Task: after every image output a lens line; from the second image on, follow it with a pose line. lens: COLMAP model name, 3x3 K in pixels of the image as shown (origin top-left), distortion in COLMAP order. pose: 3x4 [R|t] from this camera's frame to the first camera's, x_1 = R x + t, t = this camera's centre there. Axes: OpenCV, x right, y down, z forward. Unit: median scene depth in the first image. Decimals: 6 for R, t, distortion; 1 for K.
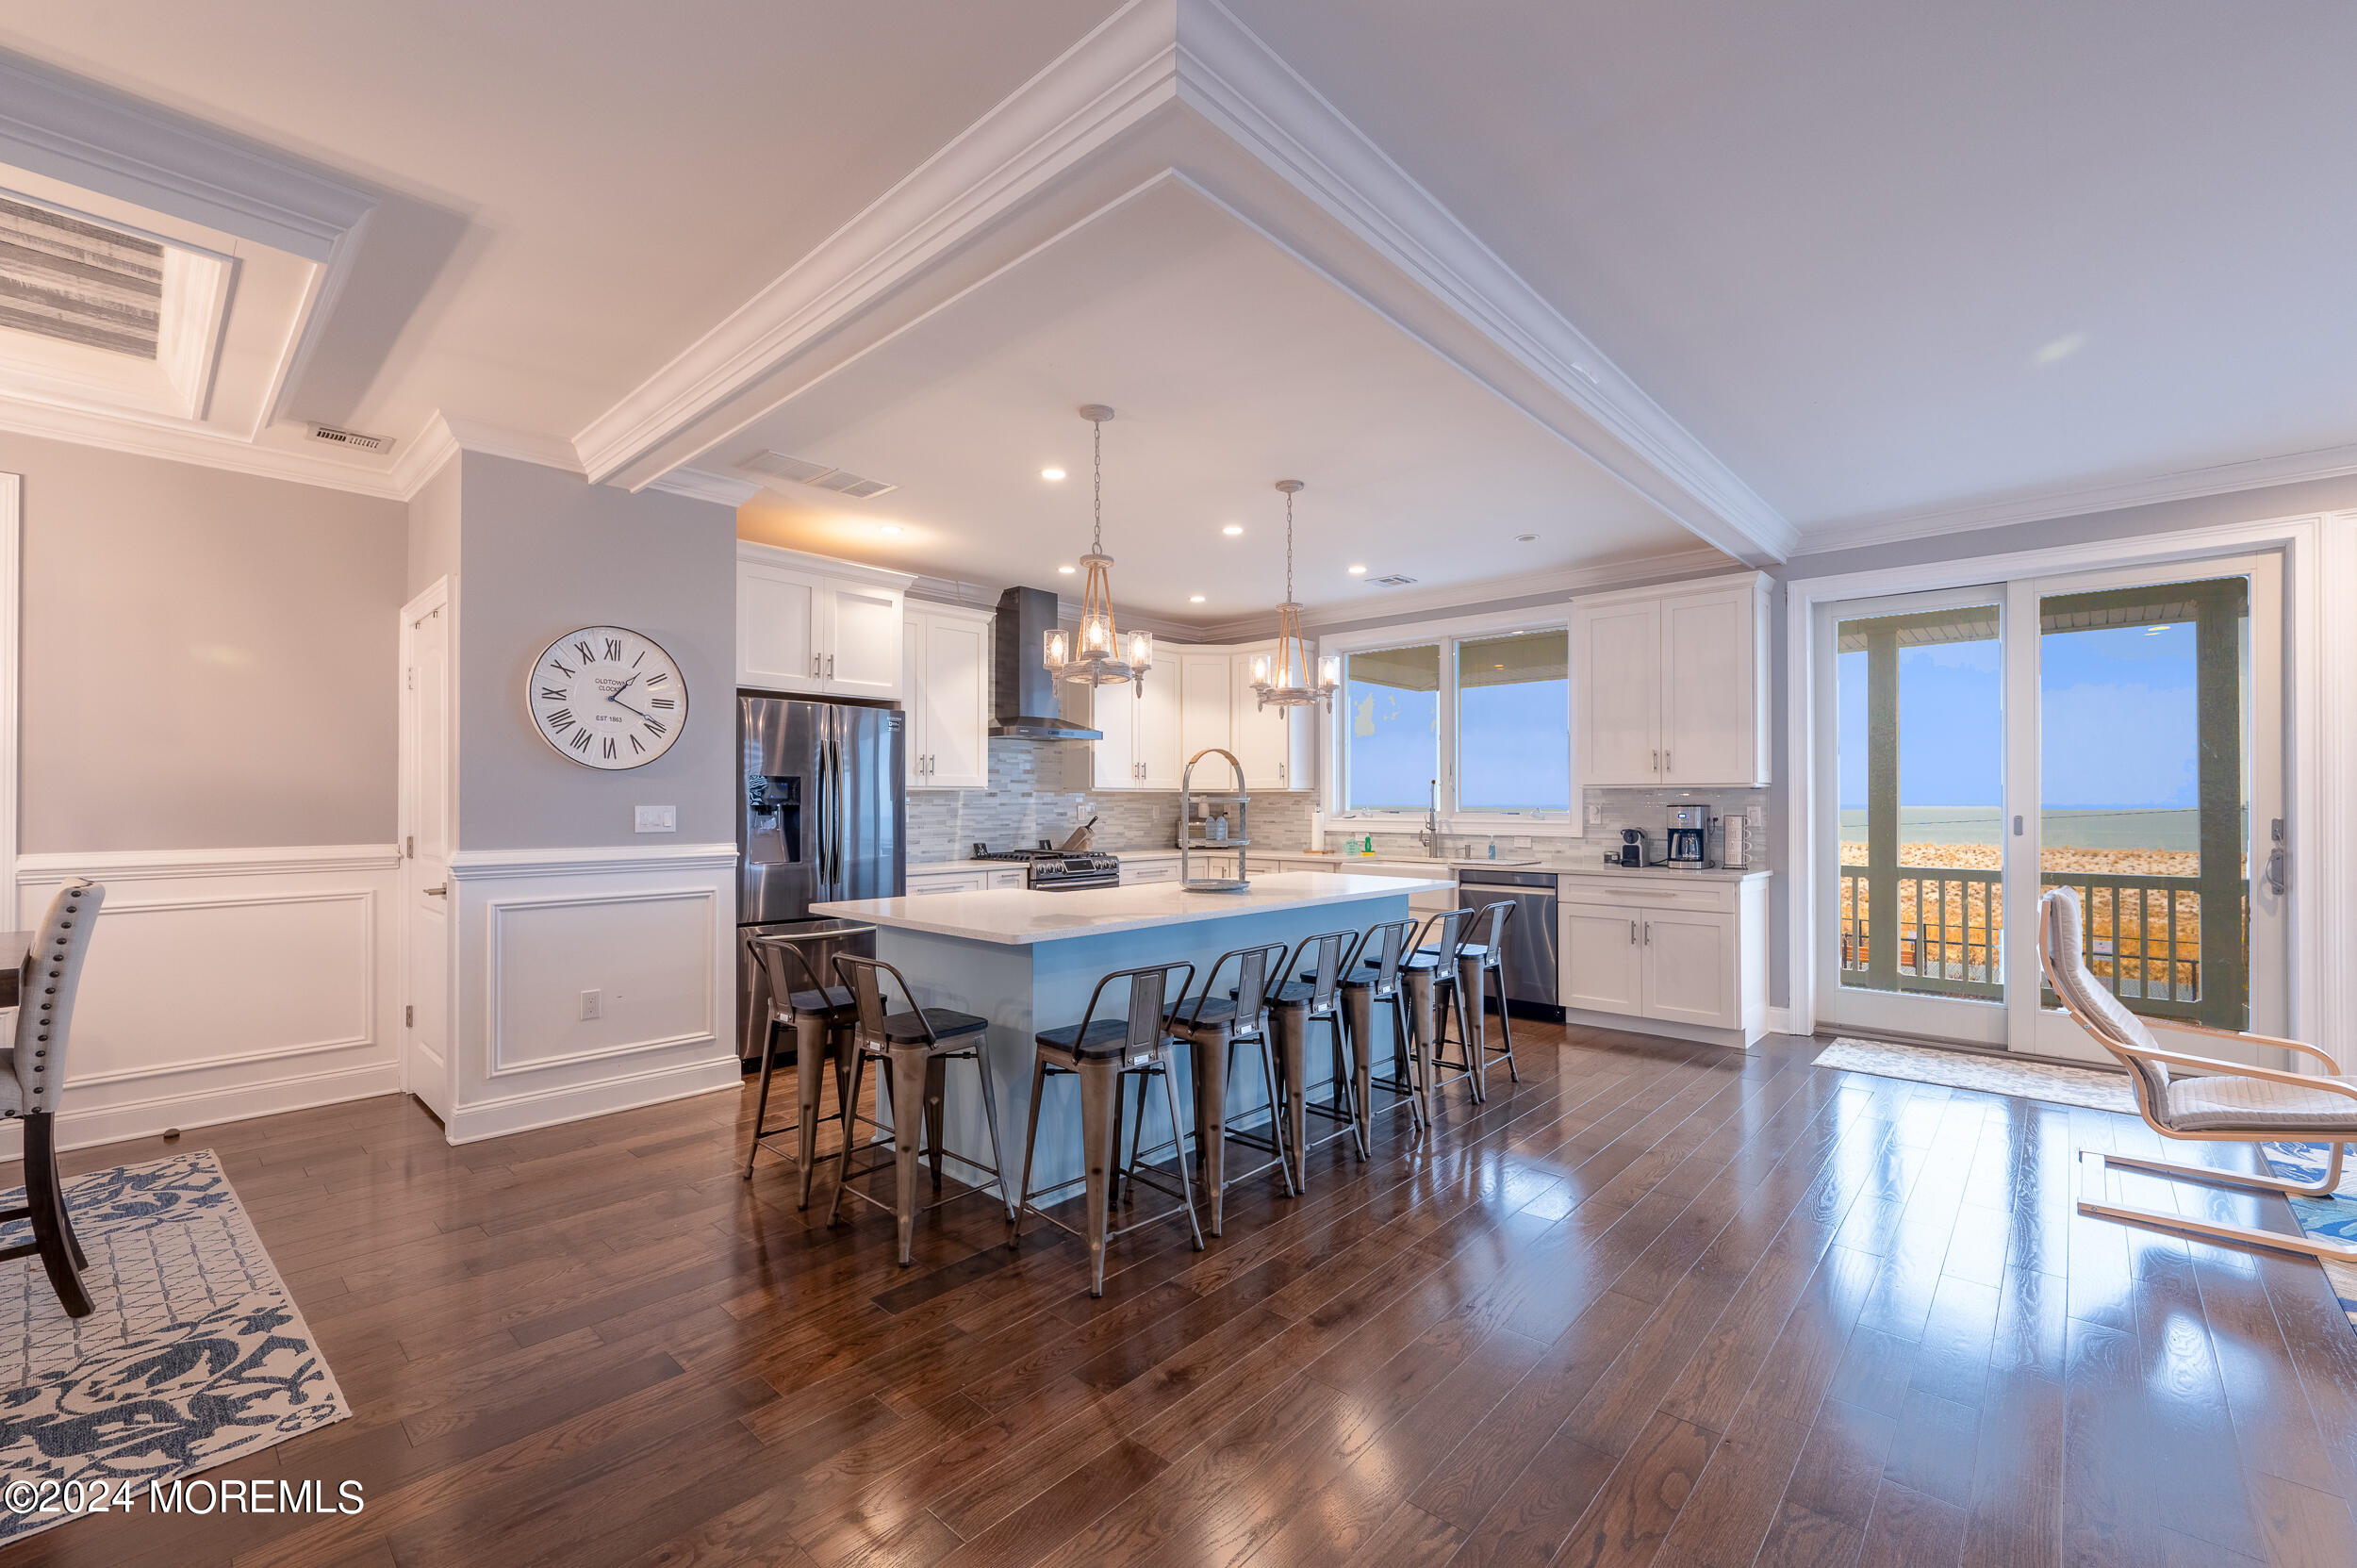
lens RADIAL K [[959.8, 0, 1173.0], [0, 959.8, 795.0], [0, 0, 1]] dist [-0.007978, 0.000338]
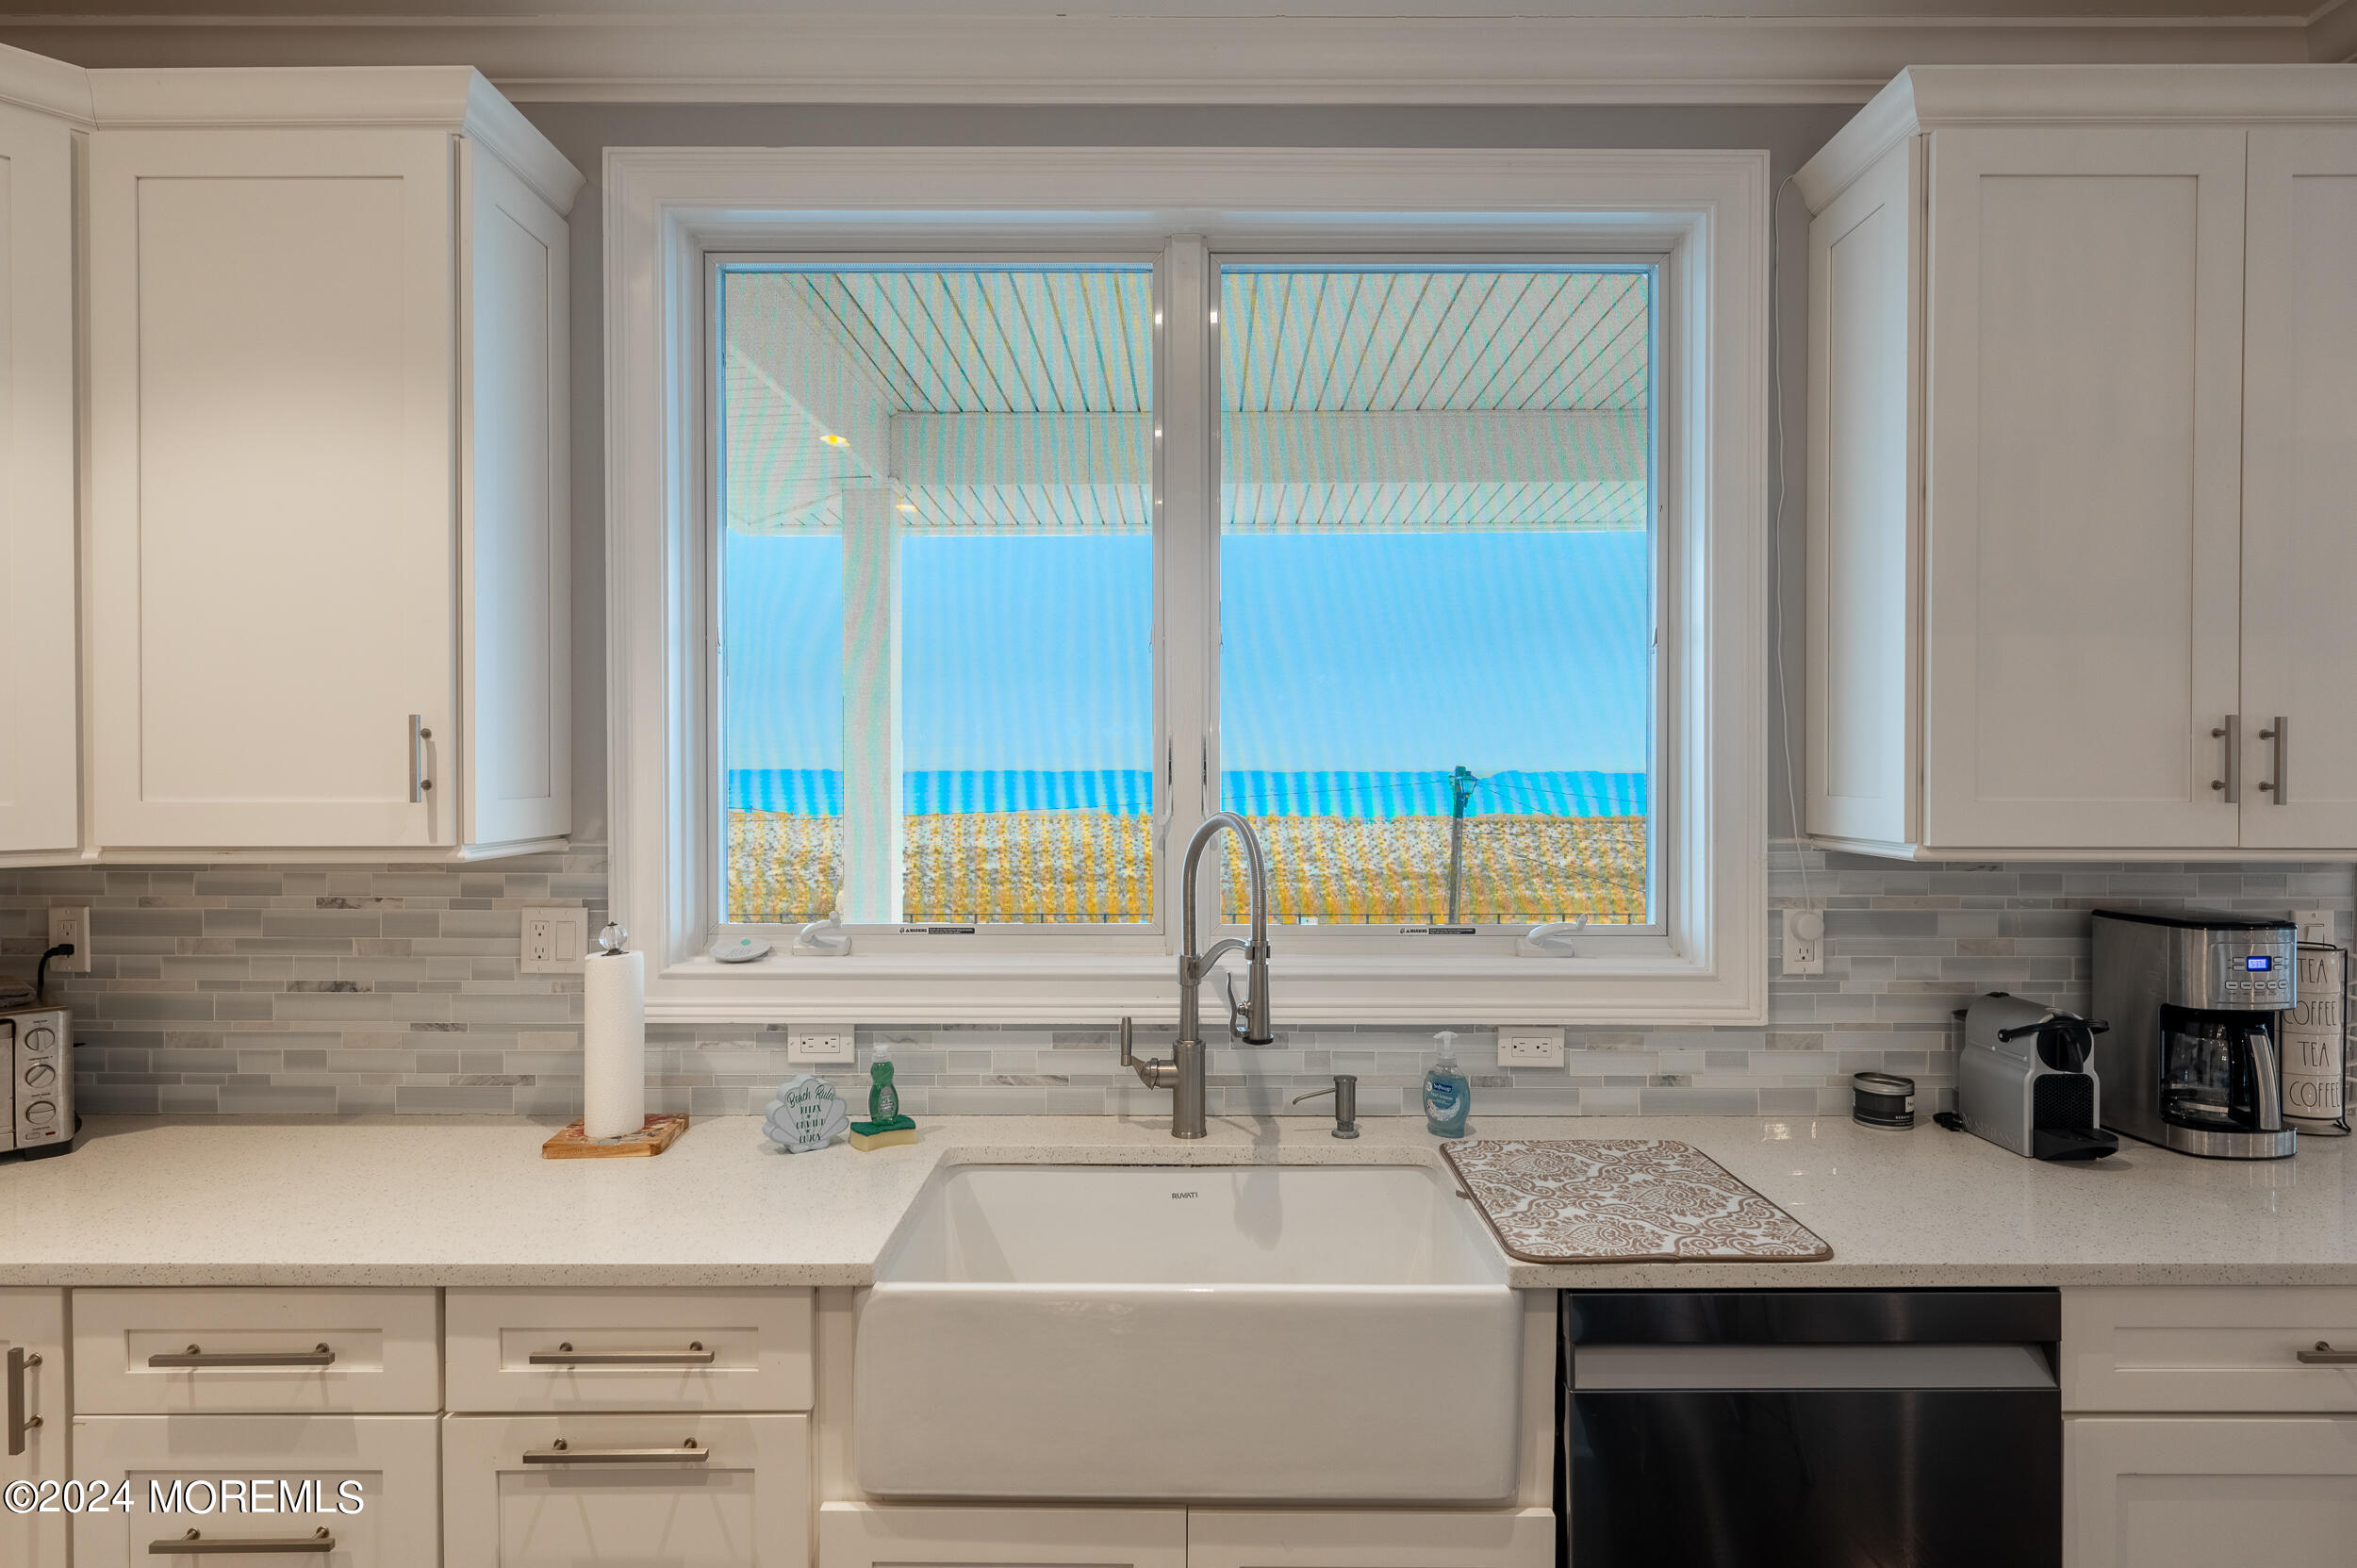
lens RADIAL K [[1265.5, 0, 1186.9], [0, 1265.5, 779.8], [0, 0, 1]] dist [-0.001248, -0.001102]
pose [[0.727163, -0.006973, 0.686429, 0.066544], [-0.004964, 0.999869, 0.015417, -0.033728], [-0.686447, -0.014618, 0.727033, 0.937053]]
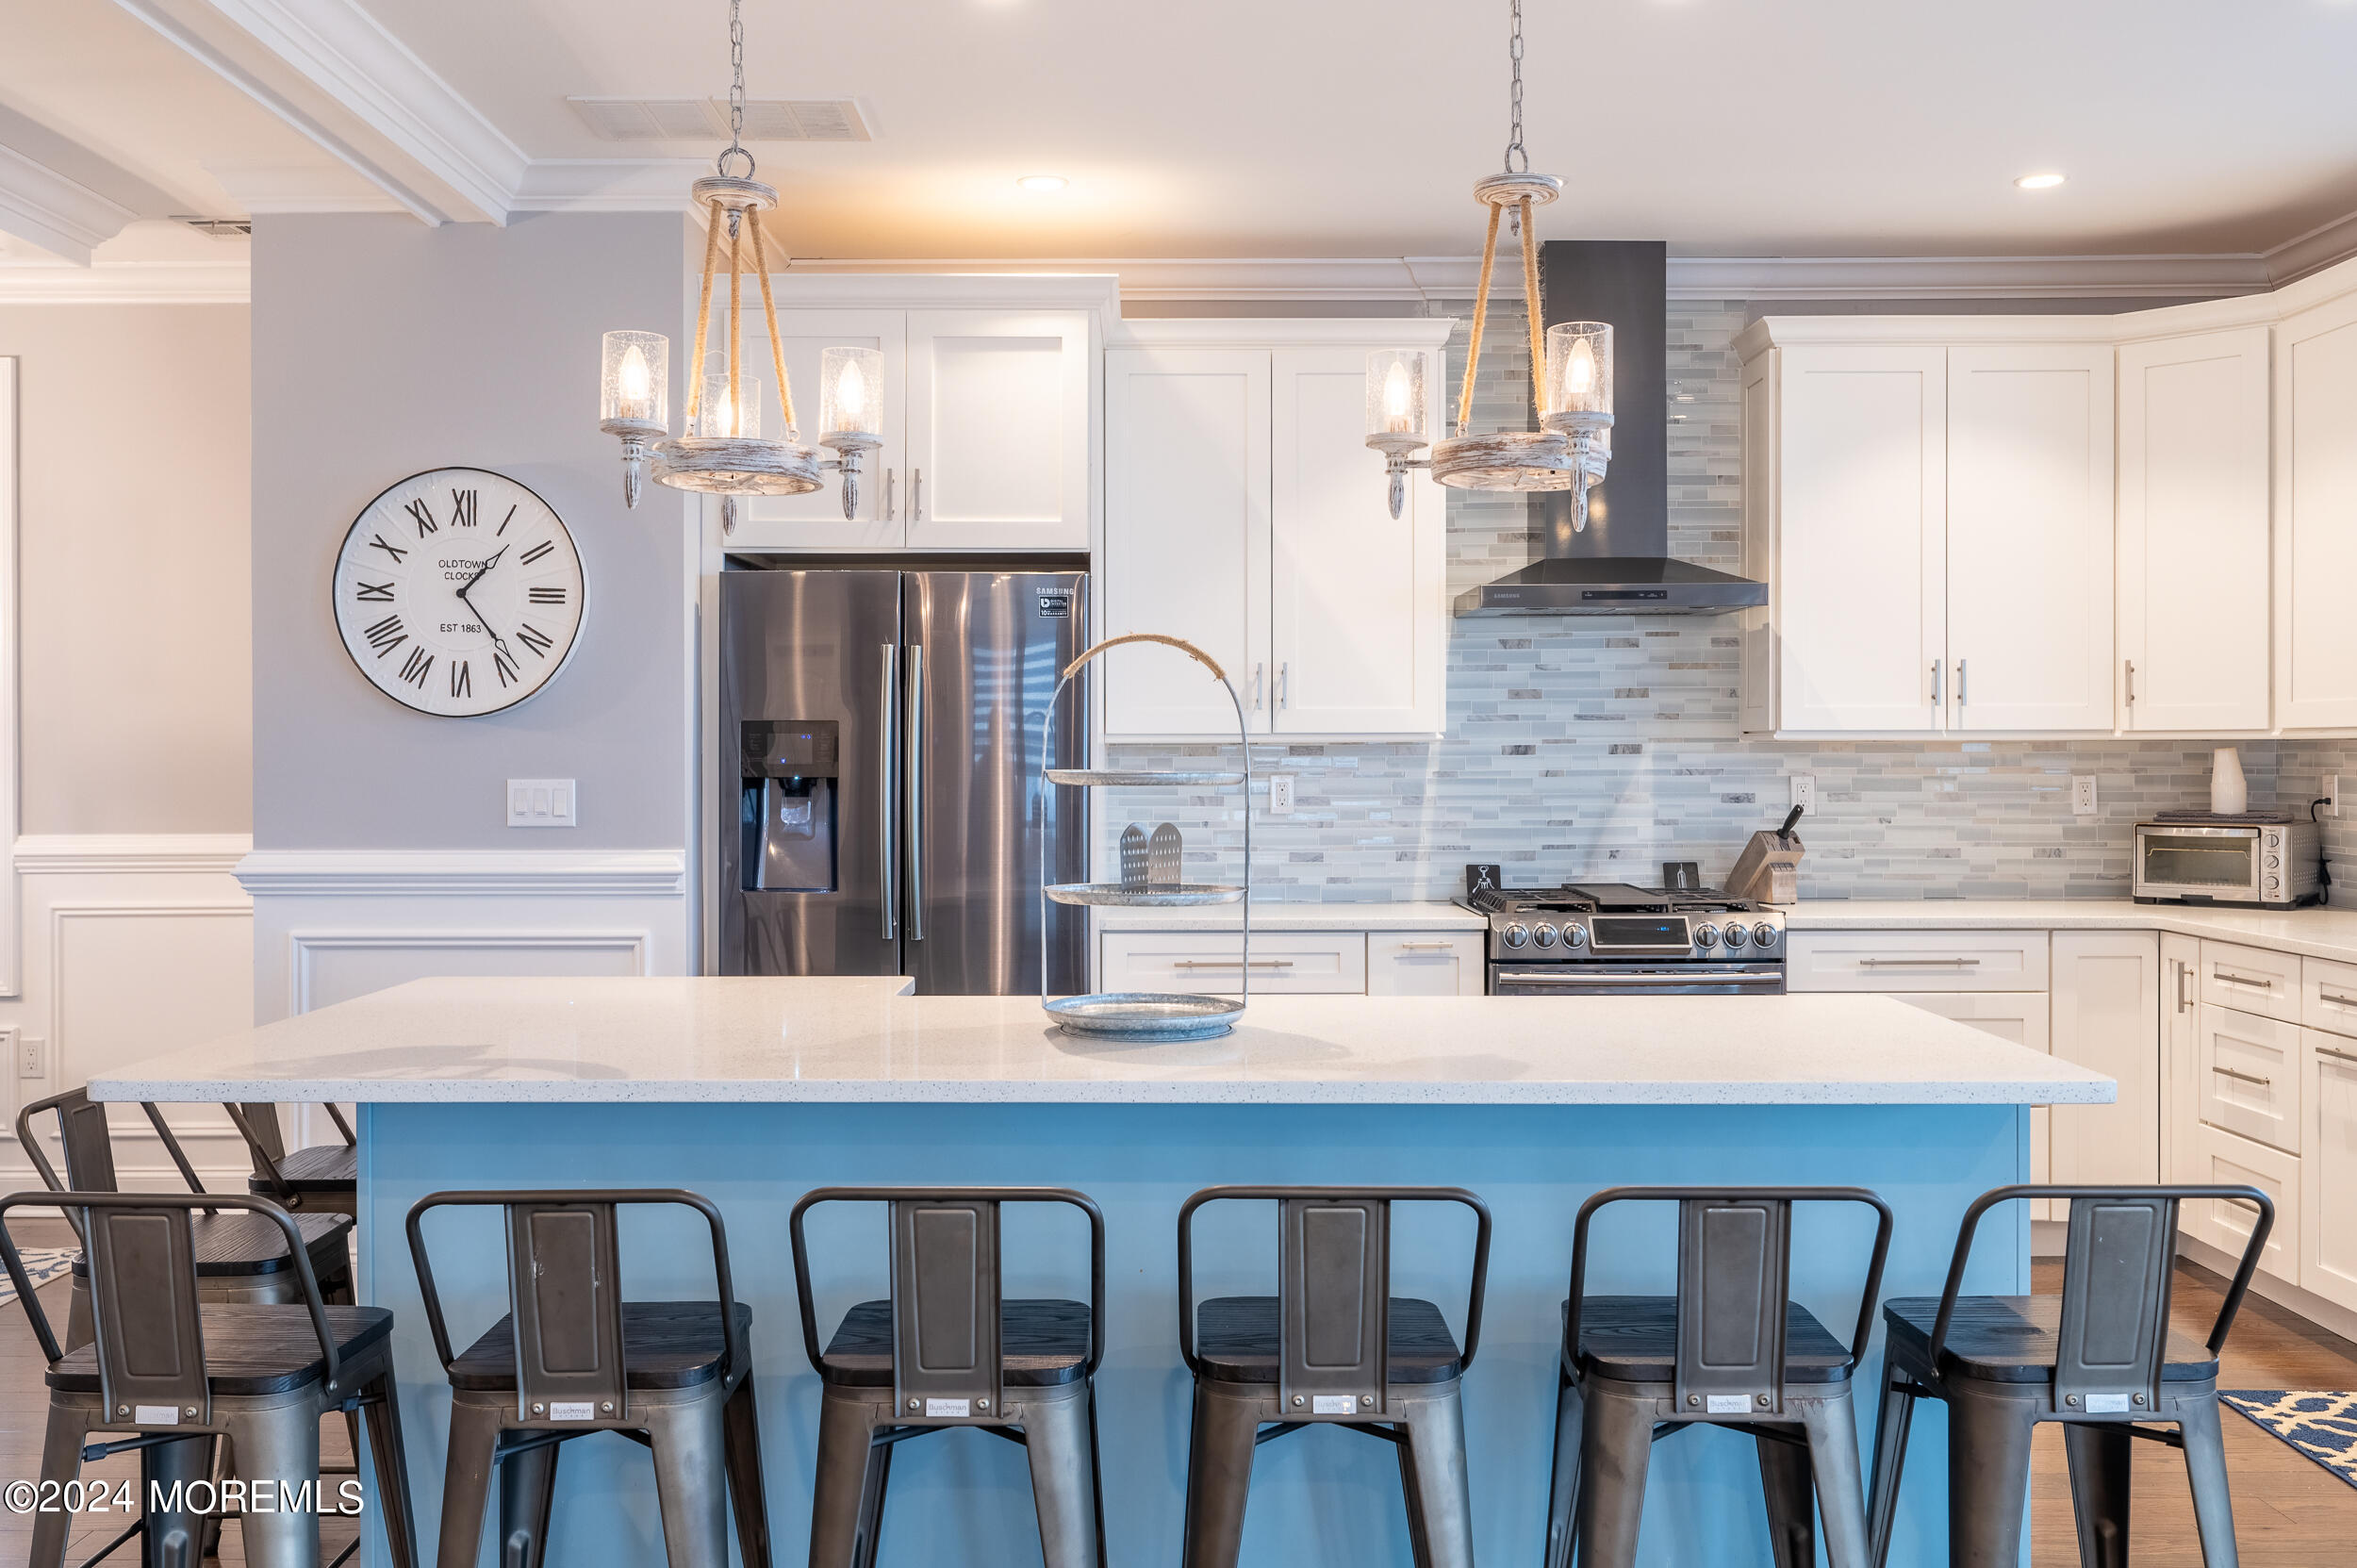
lens RADIAL K [[2041.5, 0, 1188.4], [0, 2041.5, 763.0], [0, 0, 1]] dist [0.003029, 0.006453]
pose [[0.687012, 0.003038, -0.726640, 0.438528], [0.006687, 0.999922, 0.010504, -0.006085], [0.726616, -0.012075, 0.686938, 0.341145]]
